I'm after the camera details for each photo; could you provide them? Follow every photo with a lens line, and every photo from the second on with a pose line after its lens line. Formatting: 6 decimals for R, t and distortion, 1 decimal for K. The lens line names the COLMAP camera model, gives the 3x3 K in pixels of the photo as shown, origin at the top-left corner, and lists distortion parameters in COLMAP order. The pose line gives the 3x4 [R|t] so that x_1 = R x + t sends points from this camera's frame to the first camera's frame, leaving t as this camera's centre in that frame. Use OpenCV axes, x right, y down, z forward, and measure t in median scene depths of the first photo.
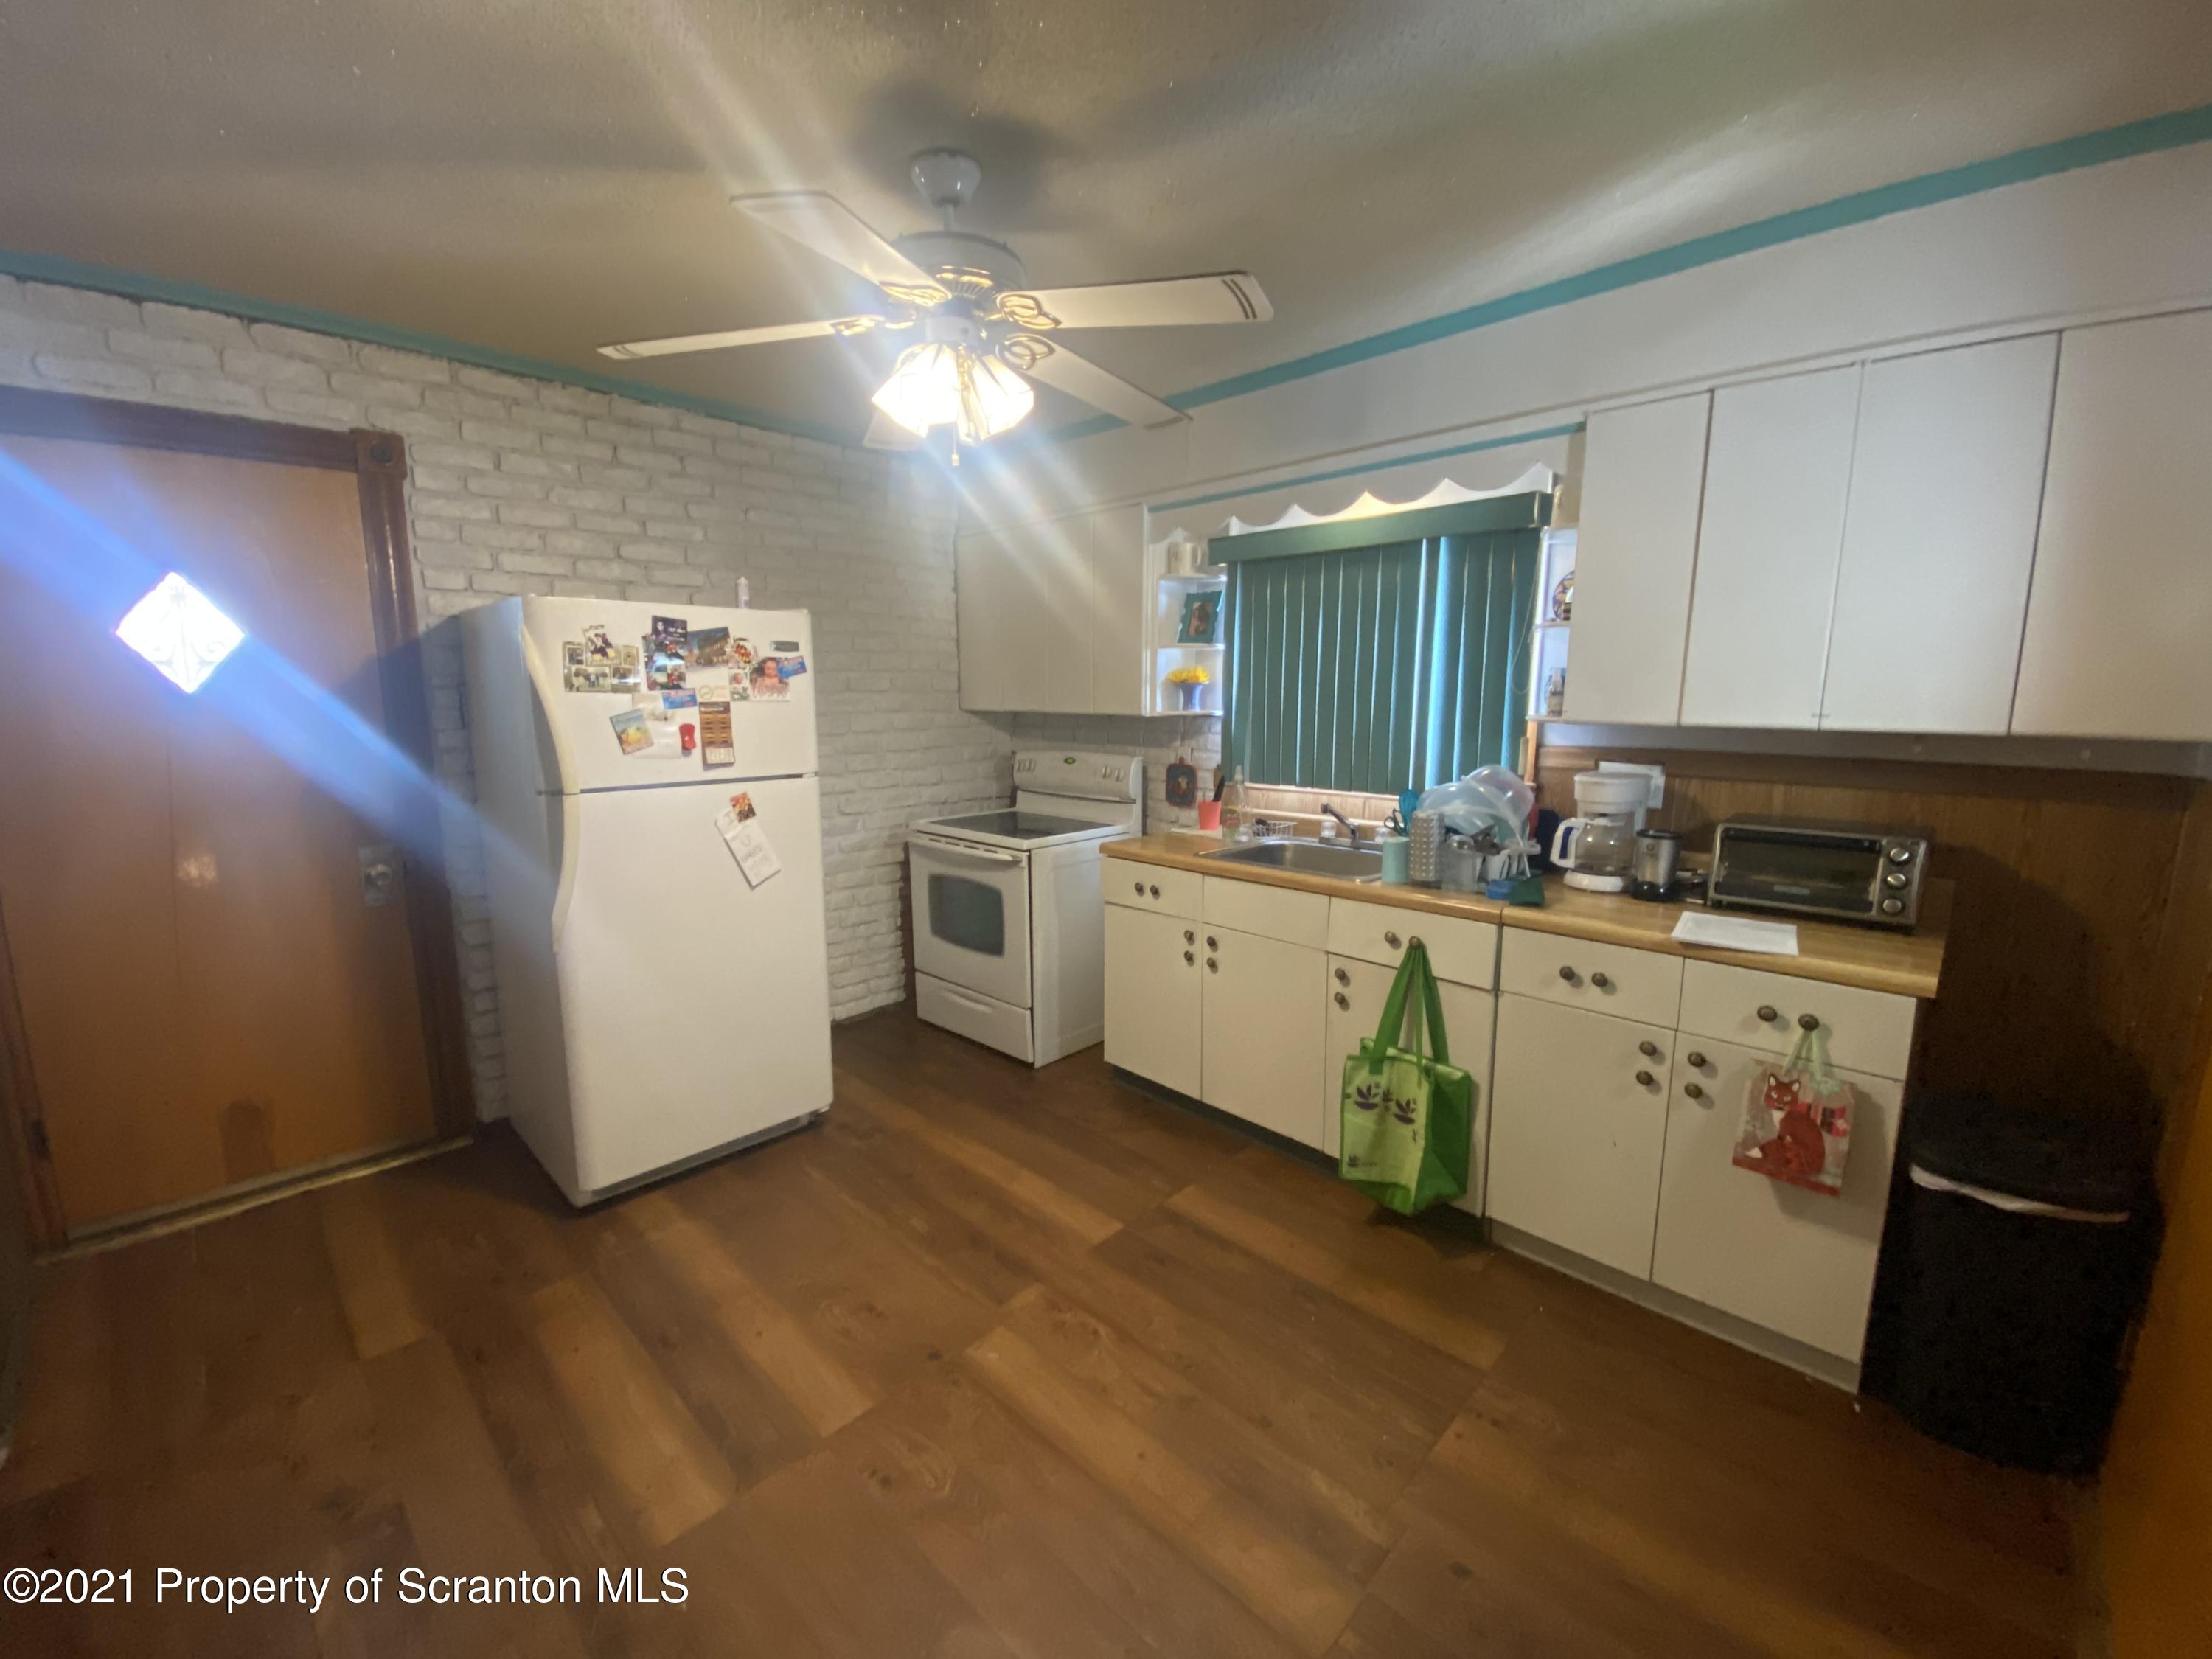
lens RADIAL K [[934.5, 0, 1106.0], [0, 934.5, 829.5], [0, 0, 1]] dist [-0.000332, -0.000028]
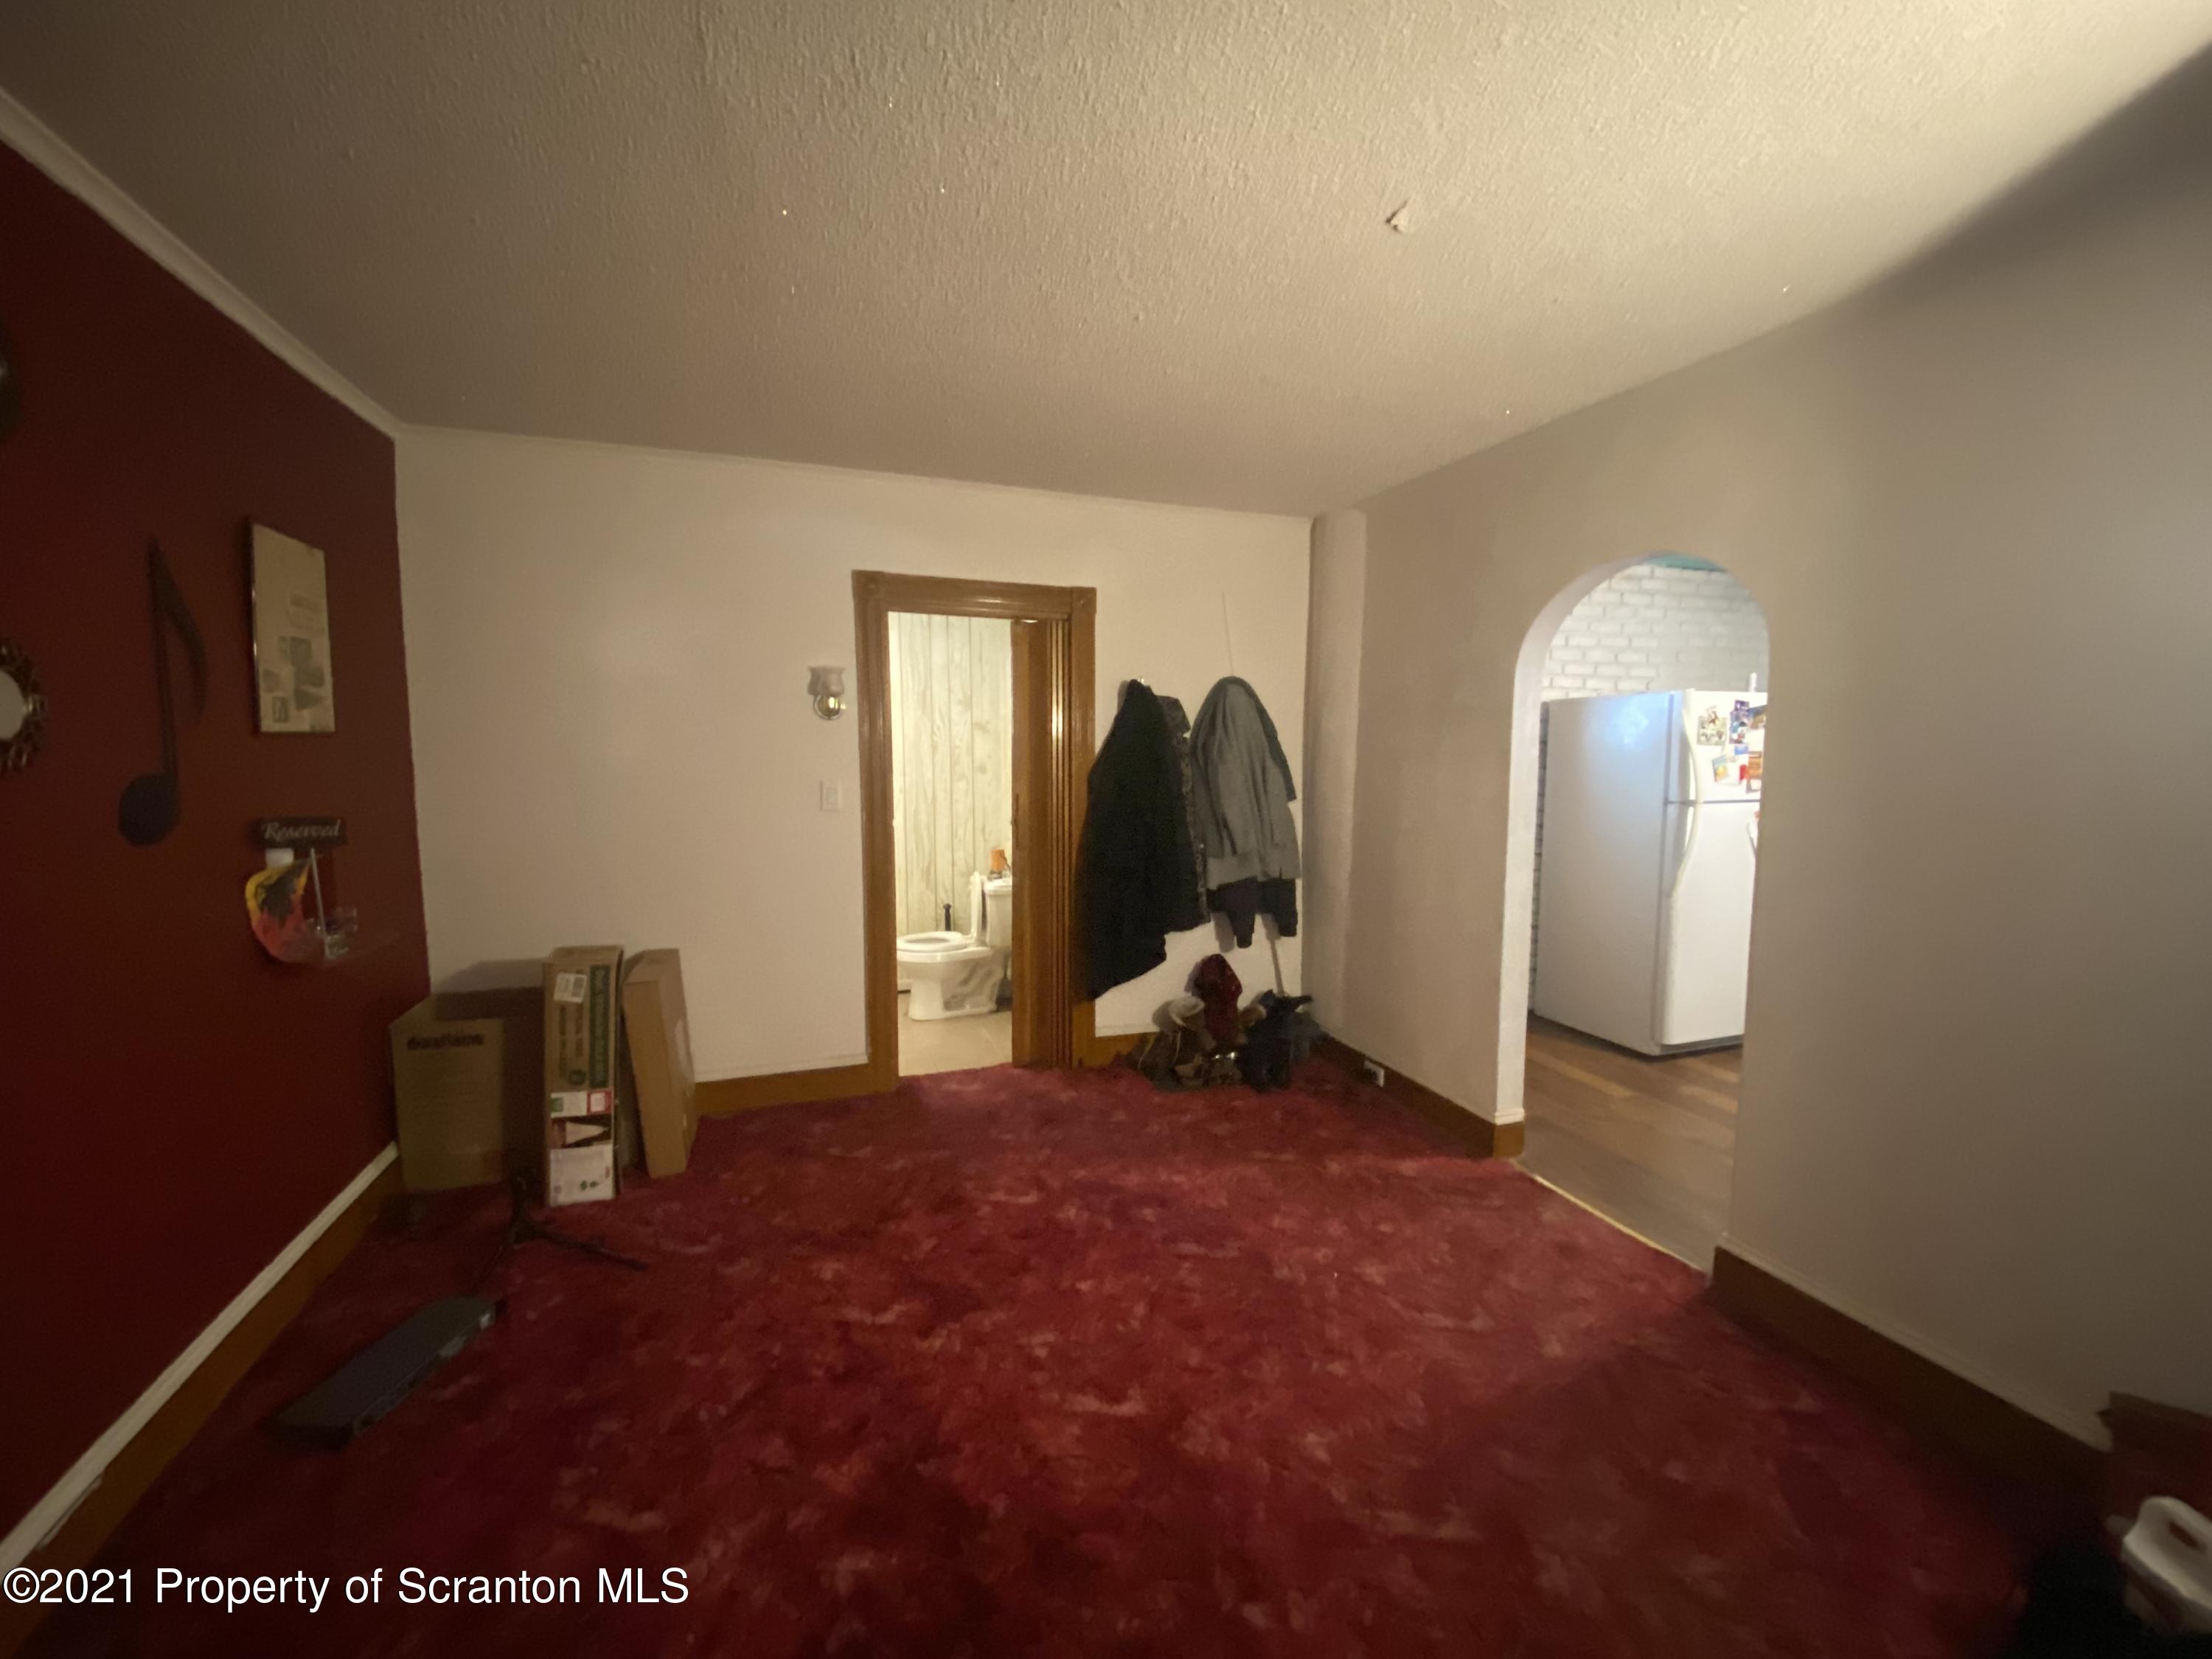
lens RADIAL K [[877.4, 0, 1106.0], [0, 877.4, 829.5], [0, 0, 1]] dist [0.000465, 0.000025]
pose [[0.891404, 0.036924, -0.451703, -0.740158], [-0.063199, 0.997065, -0.043215, 0.134939], [0.448781, 0.067069, 0.891121, -0.845036]]
